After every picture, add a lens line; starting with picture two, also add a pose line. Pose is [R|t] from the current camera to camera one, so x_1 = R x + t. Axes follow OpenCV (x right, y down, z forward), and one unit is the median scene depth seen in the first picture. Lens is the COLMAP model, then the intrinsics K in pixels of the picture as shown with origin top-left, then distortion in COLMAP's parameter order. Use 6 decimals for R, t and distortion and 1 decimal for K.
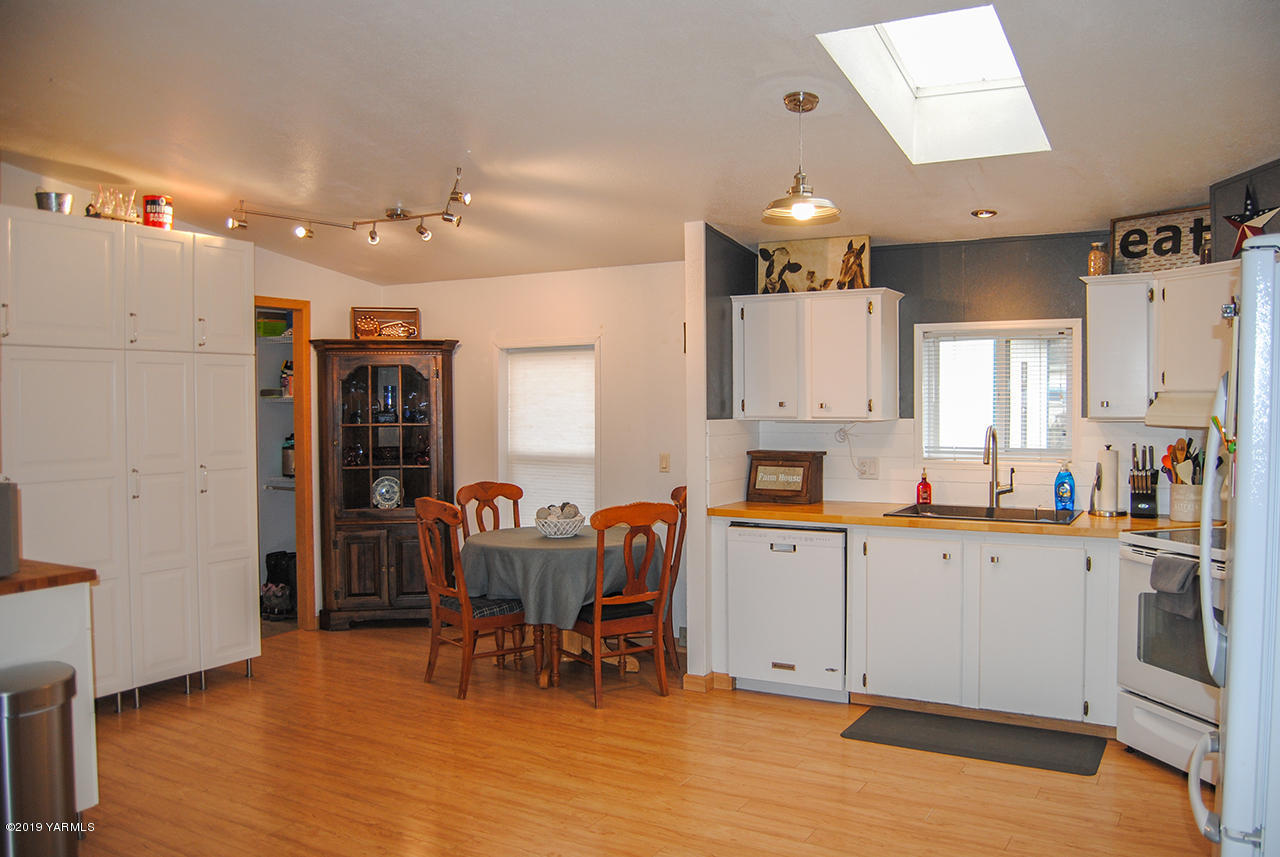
lens RADIAL K [[1035.6, 0, 640.0], [0, 1035.6, 428.5], [0, 0, 1]] dist [-0.089443, 0.055018]
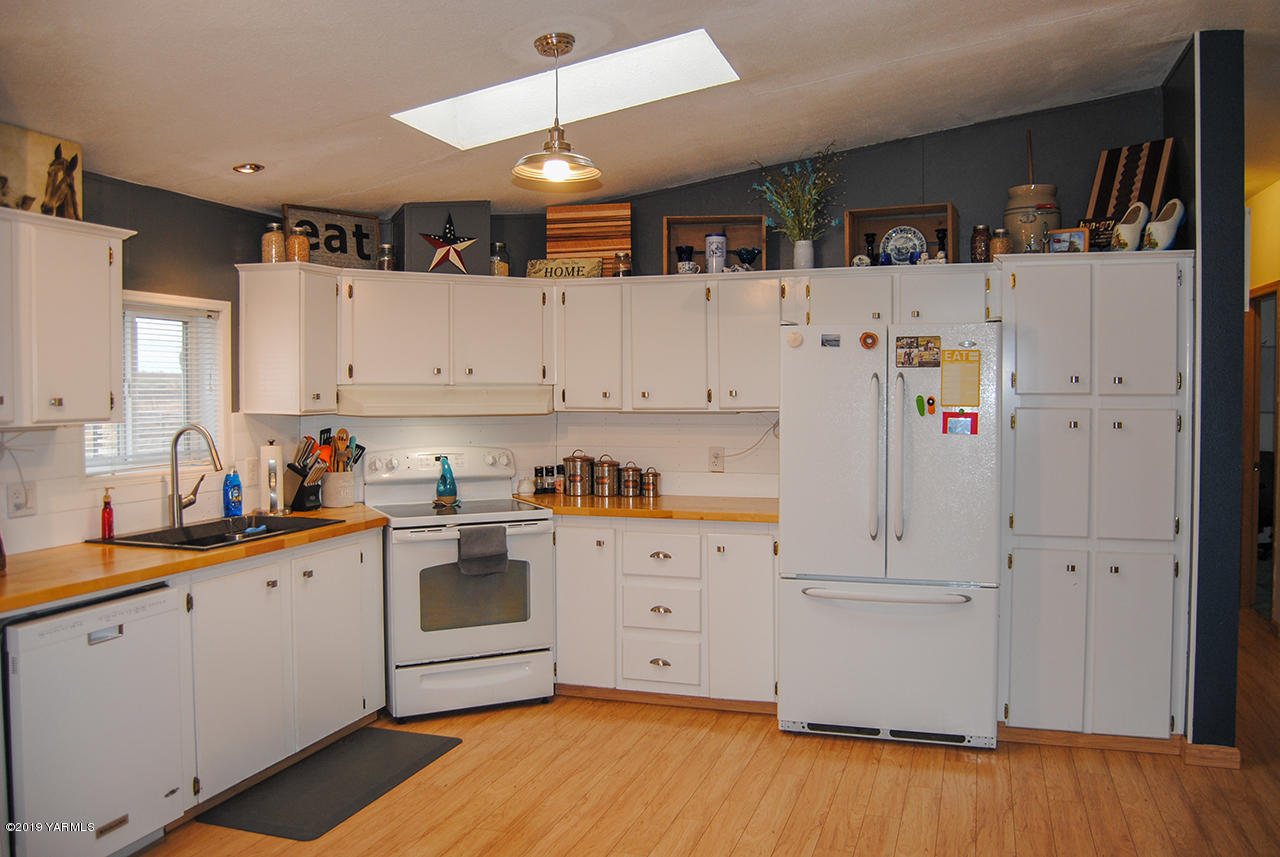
lens RADIAL K [[1052.6, 0, 640.0], [0, 1052.6, 428.5], [0, 0, 1]] dist [-0.077426, 0.050798]
pose [[-0.225480, -0.031194, 0.973748, -0.570377], [0.030848, 0.998758, 0.039139, -0.022247], [-0.973759, 0.038863, -0.224238, 0.897548]]
